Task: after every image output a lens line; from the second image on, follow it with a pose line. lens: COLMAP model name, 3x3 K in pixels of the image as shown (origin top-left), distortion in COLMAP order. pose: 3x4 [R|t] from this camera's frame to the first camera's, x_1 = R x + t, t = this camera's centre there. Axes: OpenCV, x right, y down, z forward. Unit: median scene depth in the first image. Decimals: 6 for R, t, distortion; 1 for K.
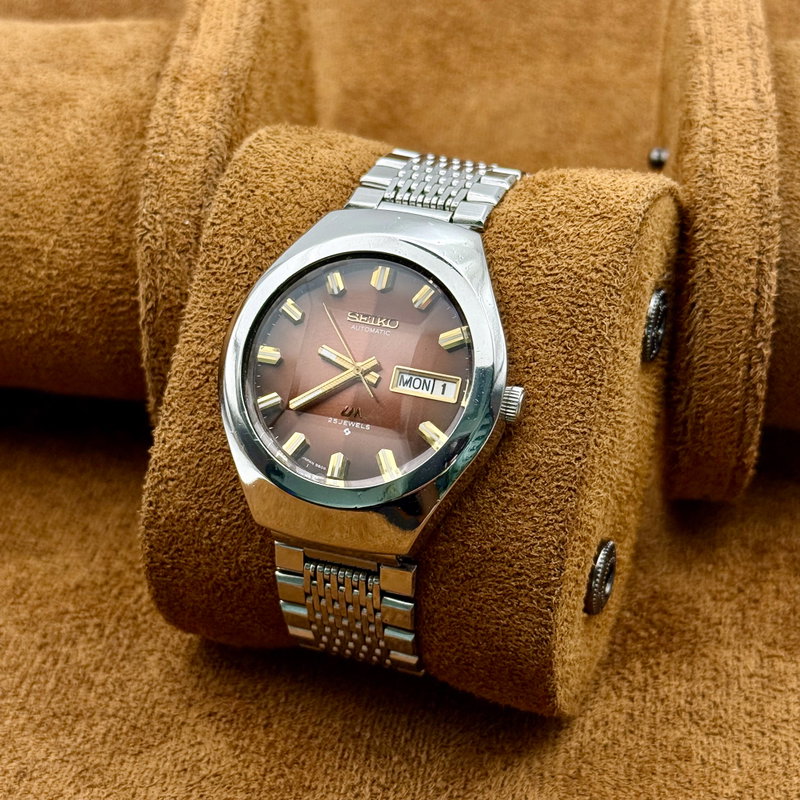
lens RADIAL K [[1884.4, 0, 400.0], [0, 1884.4, 400.0], [0, 0, 1]] dist [0.054026, -0.195369]
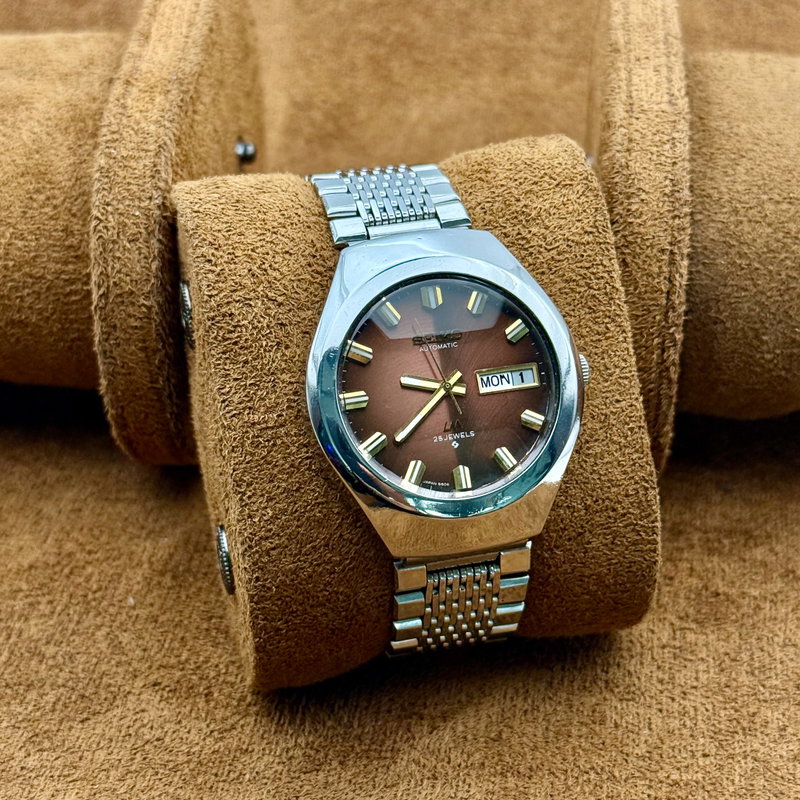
lens RADIAL K [[1884.4, 0, 400.0], [0, 1884.4, 400.0], [0, 0, 1]] dist [0.054026, -0.195369]
pose [[0.835995, -0.317511, 0.447548, -0.502342], [0.291370, 0.947971, 0.128271, -0.146641], [-0.464991, 0.023168, 0.885012, 0.073593]]
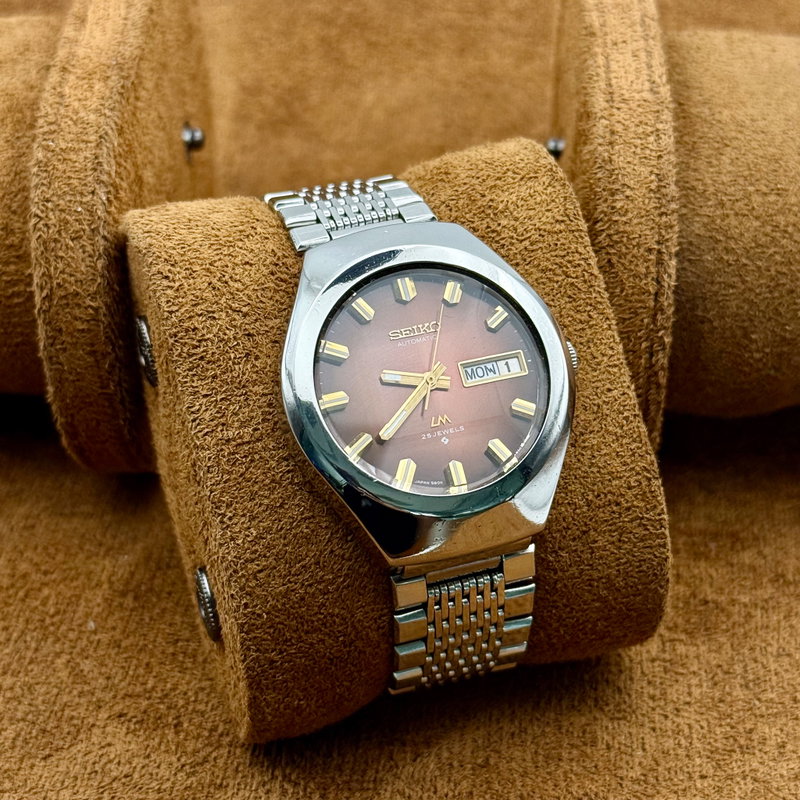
lens RADIAL K [[1884.4, 0, 400.0], [0, 1884.4, 400.0], [0, 0, 1]] dist [0.054026, -0.195369]
pose [[0.787286, -0.333077, 0.518885, -0.536394], [0.372904, 0.927401, 0.029513, -0.039705], [-0.491044, 0.170259, 0.854335, 0.153502]]
